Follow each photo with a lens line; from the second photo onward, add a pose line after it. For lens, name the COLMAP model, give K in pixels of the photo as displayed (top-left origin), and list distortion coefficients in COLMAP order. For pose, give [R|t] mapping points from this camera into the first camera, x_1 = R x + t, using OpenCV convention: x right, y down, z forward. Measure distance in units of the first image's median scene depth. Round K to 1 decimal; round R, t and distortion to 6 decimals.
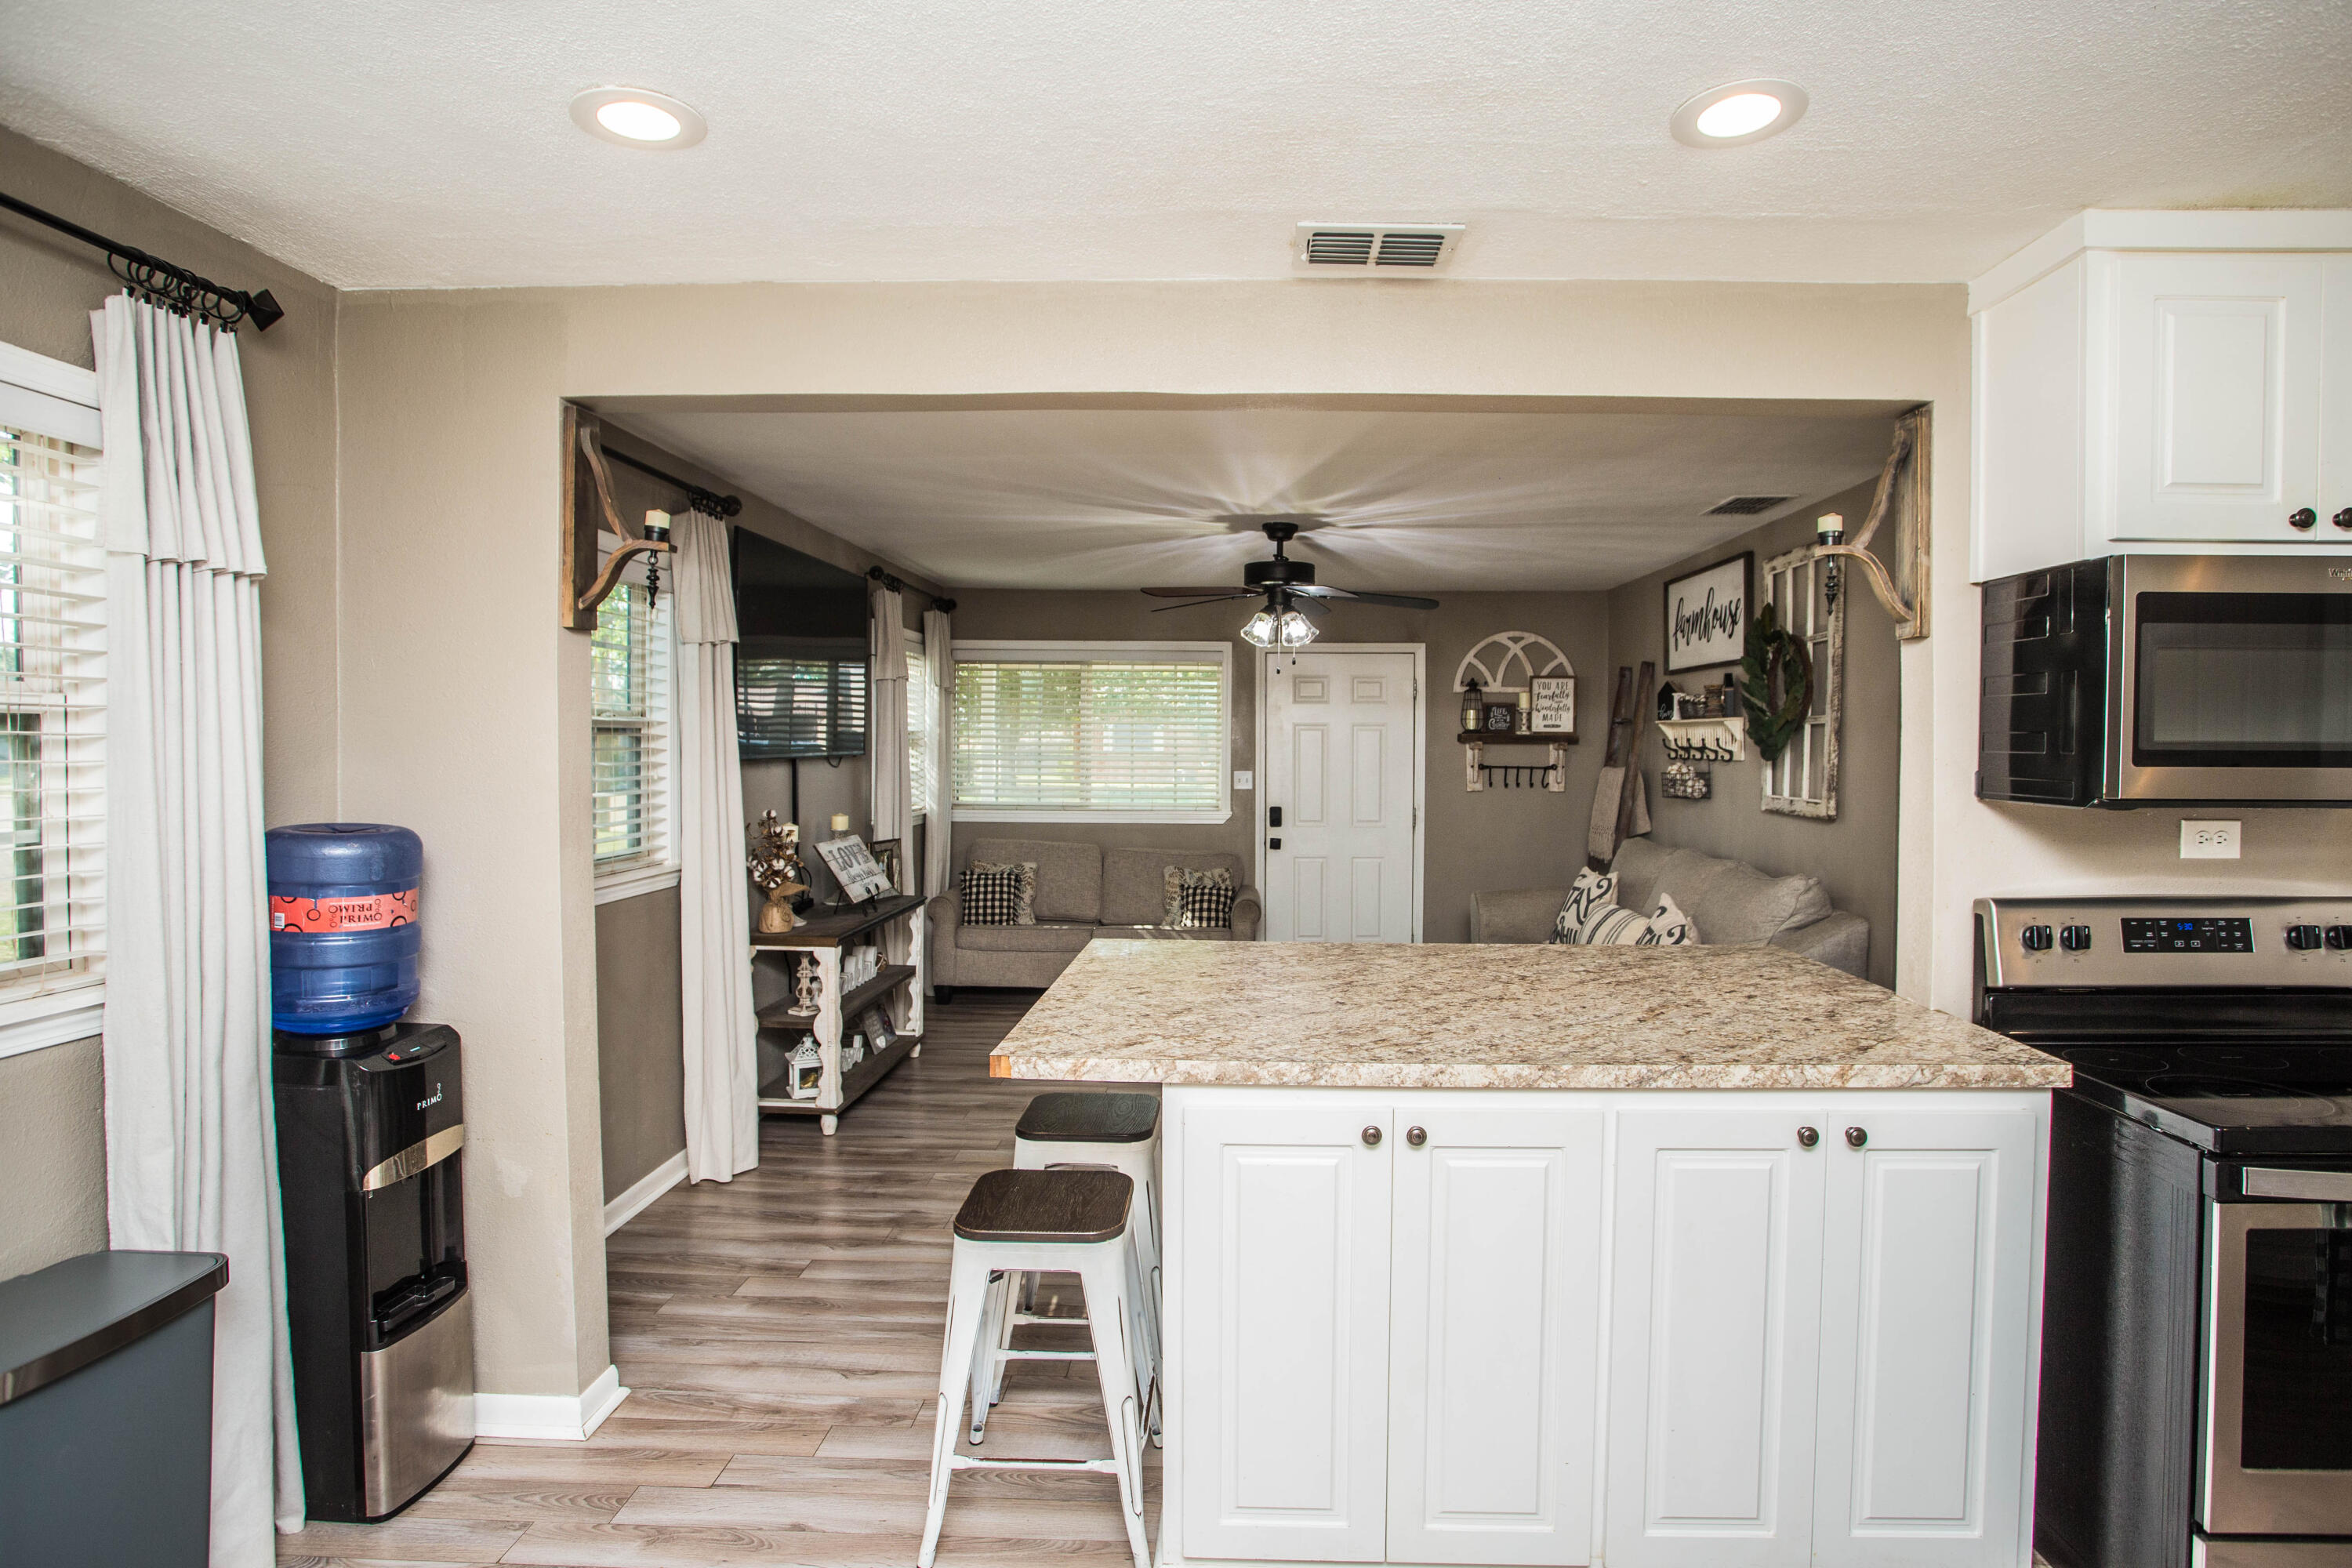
lens RADIAL K [[1144.6, 0, 1207.6], [0, 1144.6, 781.6], [0, 0, 1]] dist [-0.066588, 0.024009]
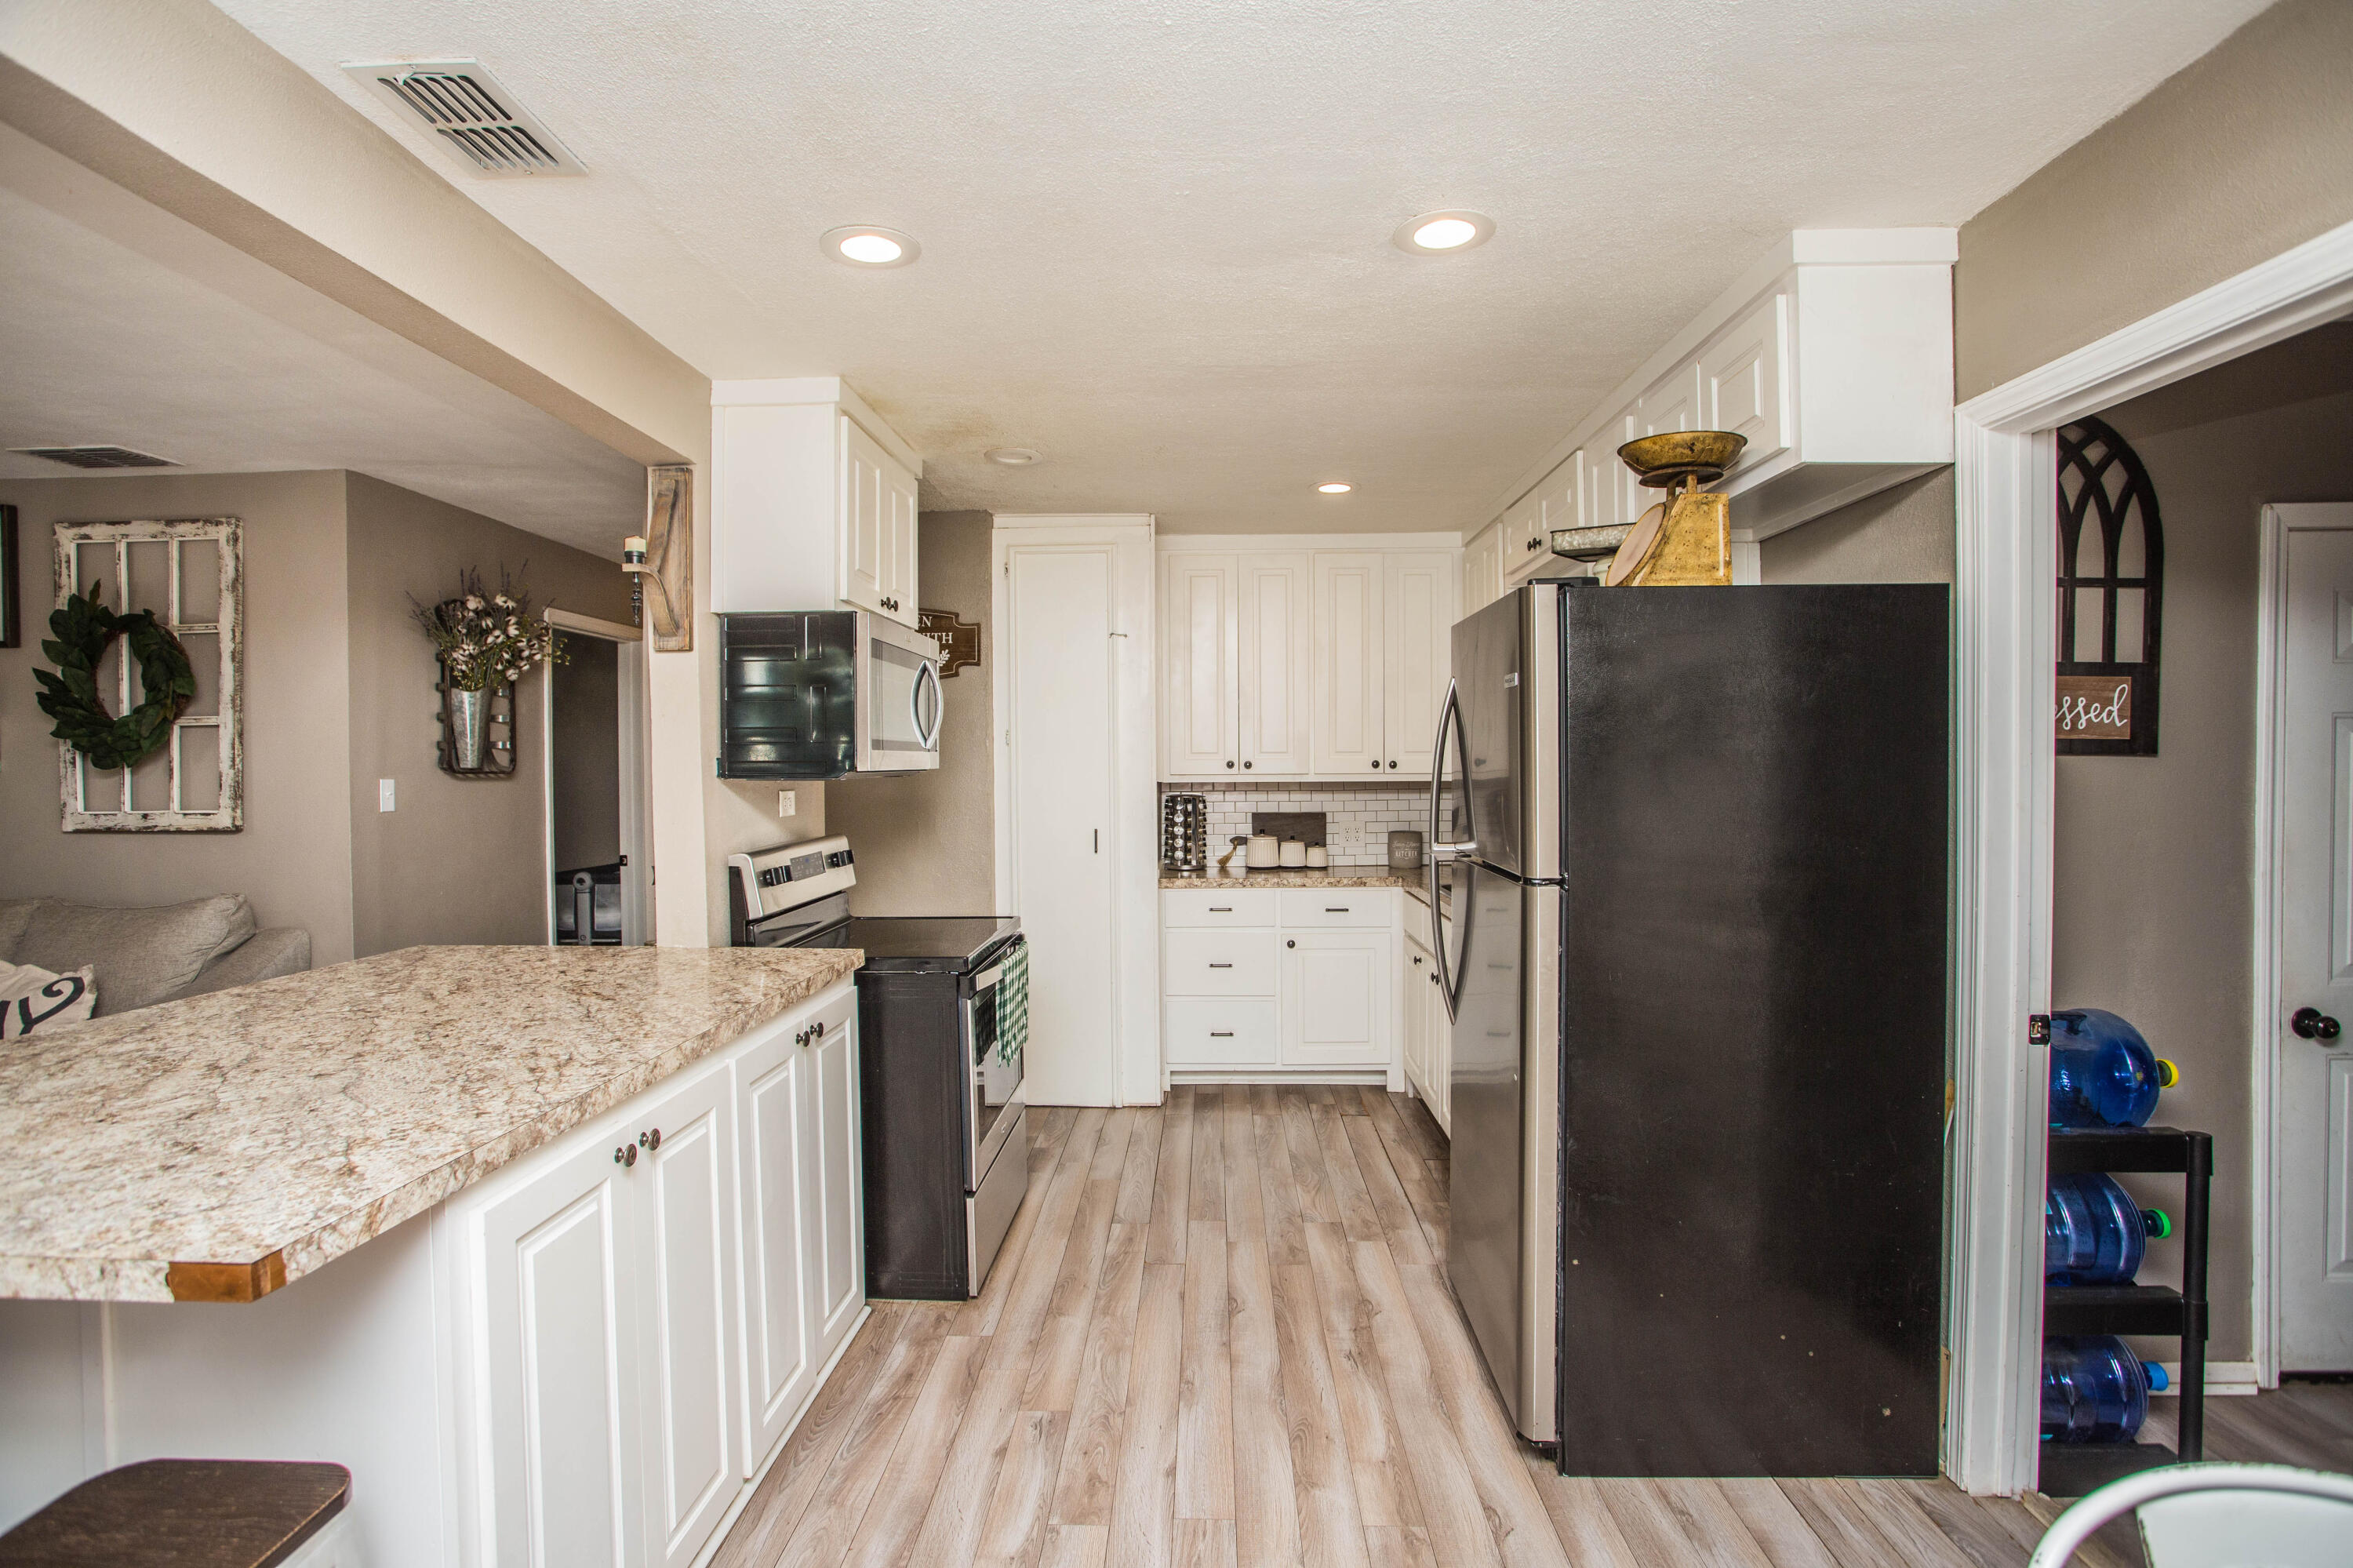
lens RADIAL K [[1145.1, 0, 1155.1], [0, 1145.1, 771.0], [0, 0, 1]] dist [-0.066588, 0.024009]
pose [[0.016385, -0.010565, 0.999810, -0.200501], [0.041404, 0.999094, 0.009879, 0.004716], [-0.999008, 0.041234, 0.016808, 0.153466]]
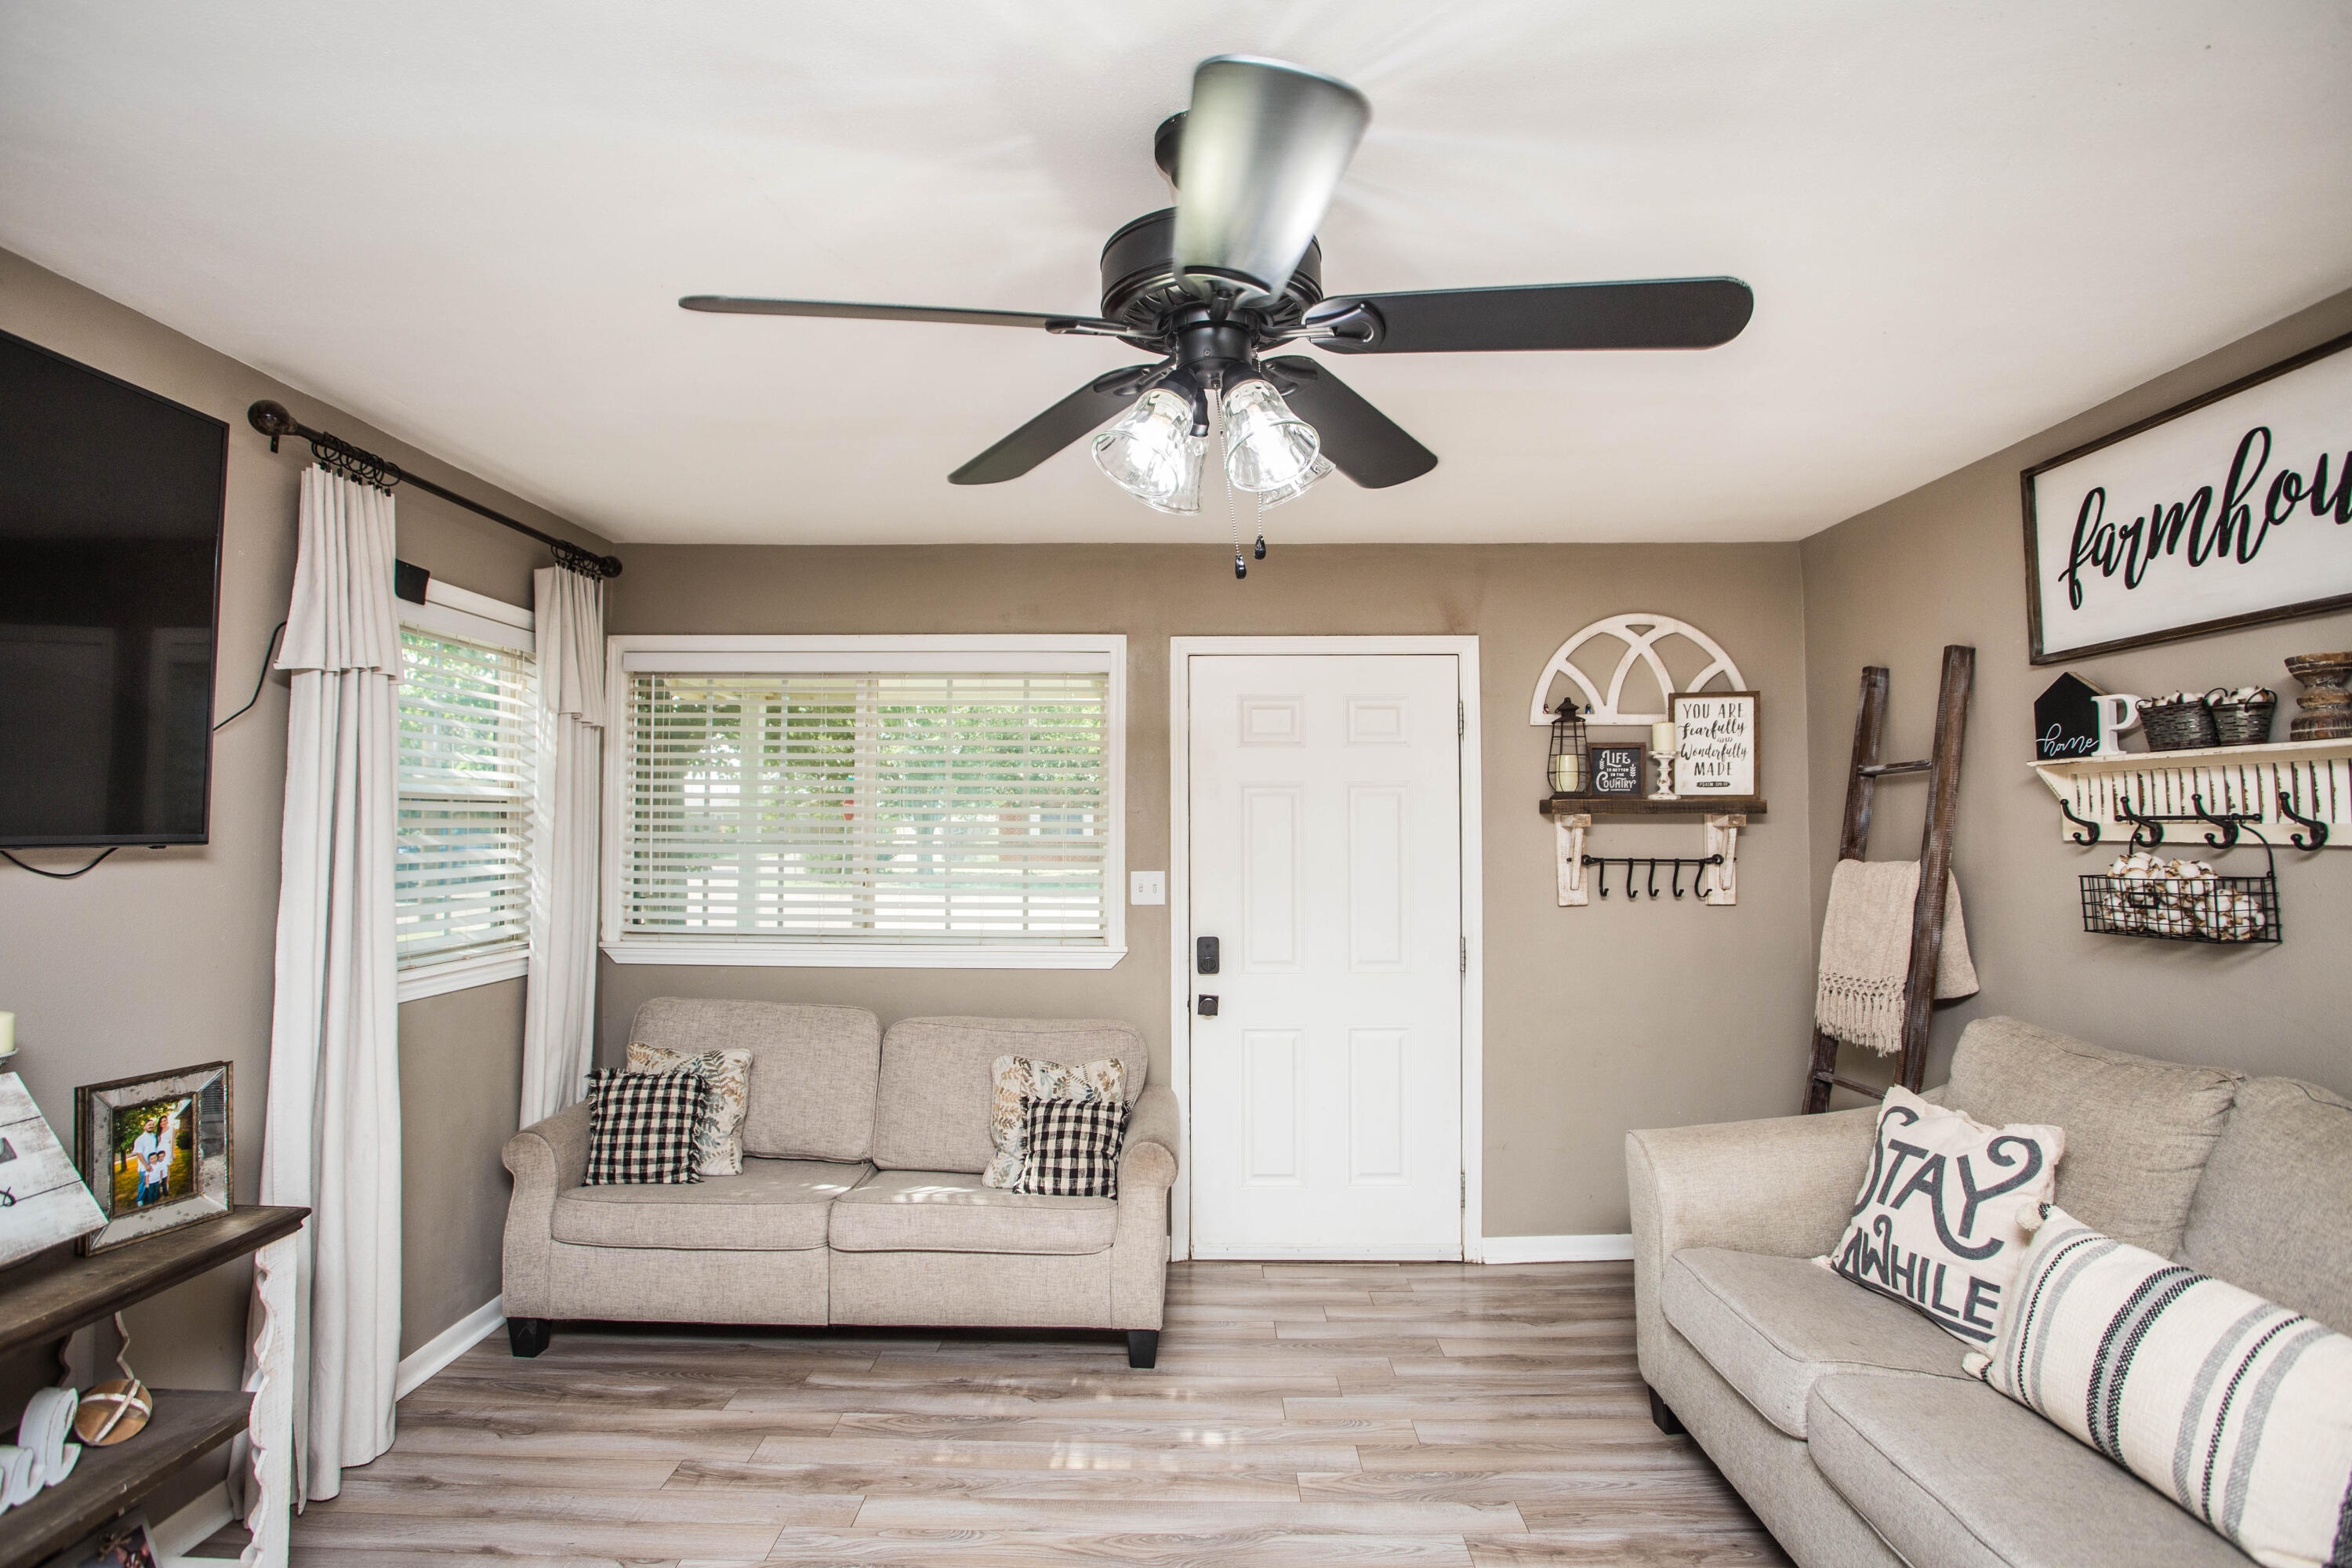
lens RADIAL K [[1144.6, 0, 1165.8], [0, 1144.6, 785.2], [0, 0, 1]] dist [-0.066588, 0.024009]
pose [[0.999798, -0.003673, 0.019760, 0.031561], [0.005068, 0.997461, -0.071040, -0.012067], [-0.019449, 0.071126, 0.997278, 0.495061]]
